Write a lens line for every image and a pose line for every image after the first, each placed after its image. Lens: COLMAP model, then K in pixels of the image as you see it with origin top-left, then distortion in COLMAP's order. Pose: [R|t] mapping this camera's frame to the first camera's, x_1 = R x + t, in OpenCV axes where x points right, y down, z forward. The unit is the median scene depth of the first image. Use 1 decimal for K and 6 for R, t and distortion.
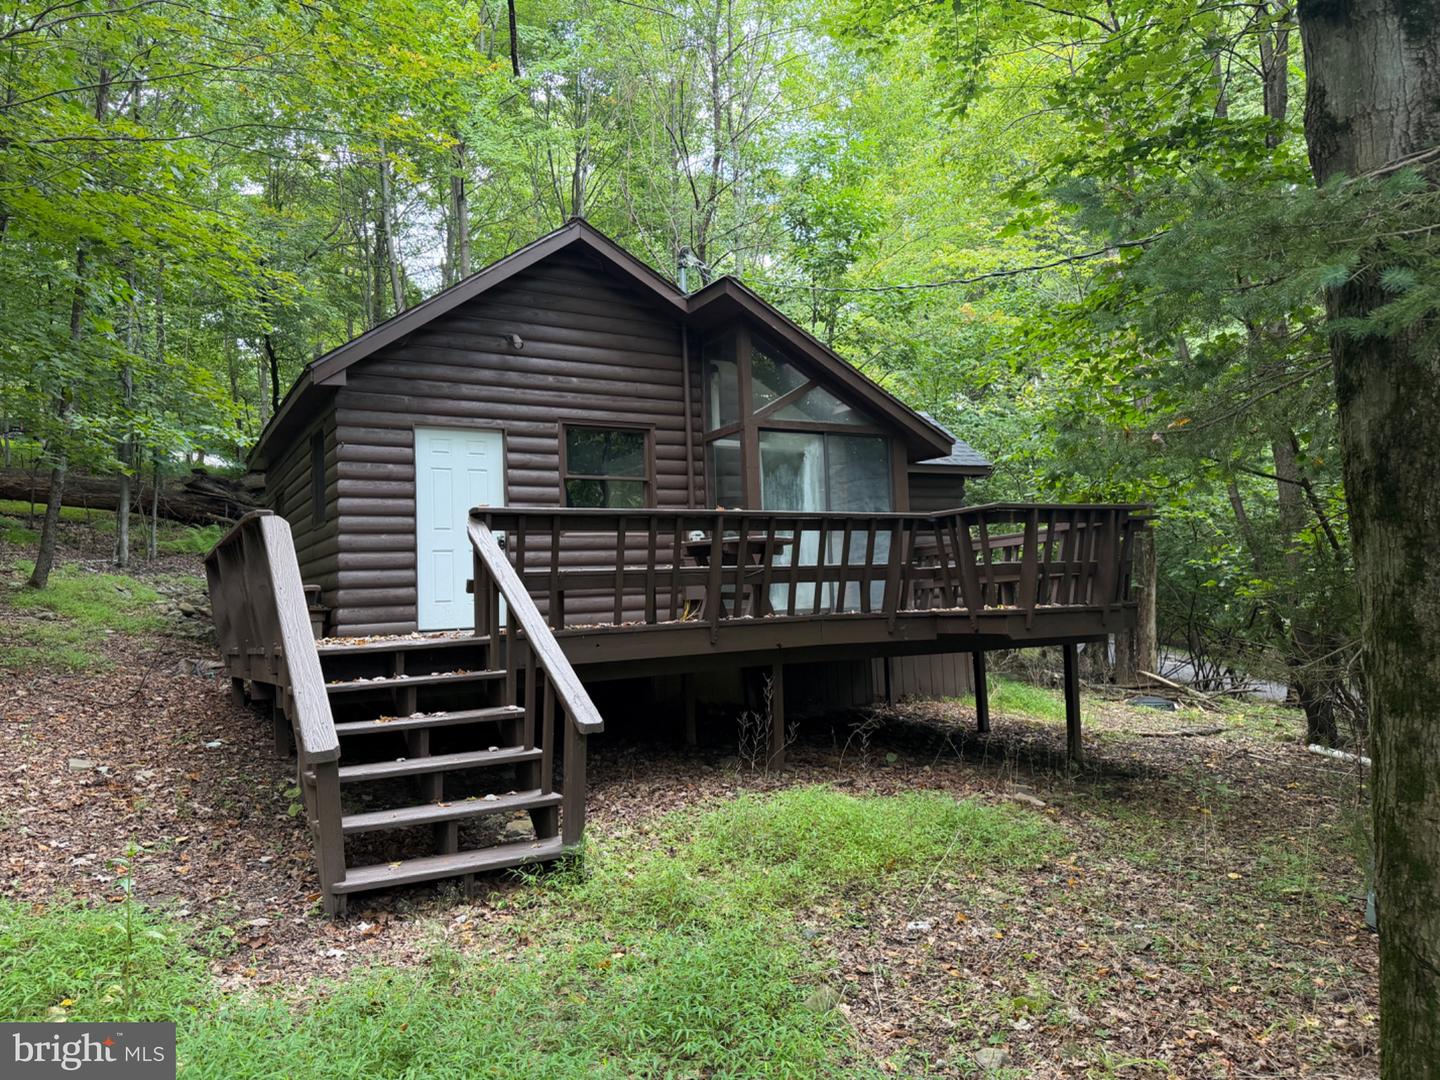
lens RADIAL K [[993.5, 0, 749.1], [0, 993.5, 536.6], [0, 0, 1]] dist [0.134810, -0.262580]
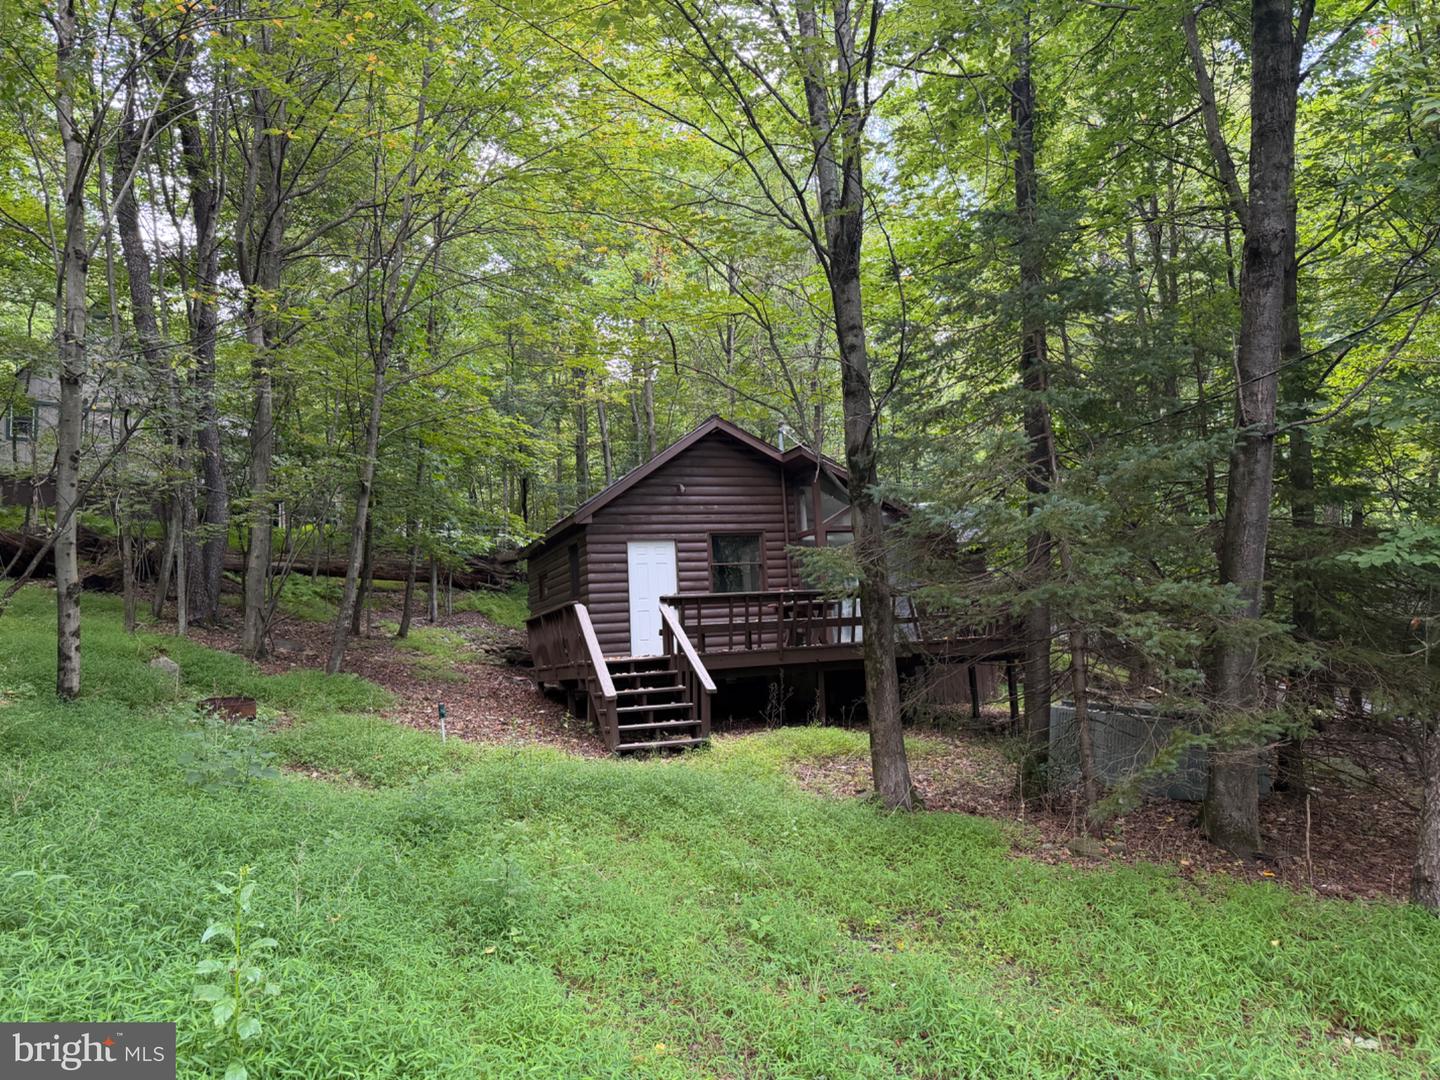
lens RADIAL K [[1004.6, 0, 720.0], [0, 1004.6, 540.0], [0, 0, 1]] dist [0.064096, -0.083289]
pose [[0.978813, -0.034342, -0.201856, 0.184931], [0.027235, 0.998911, -0.037883, -0.040748], [0.202938, 0.031582, 0.978682, -0.699611]]
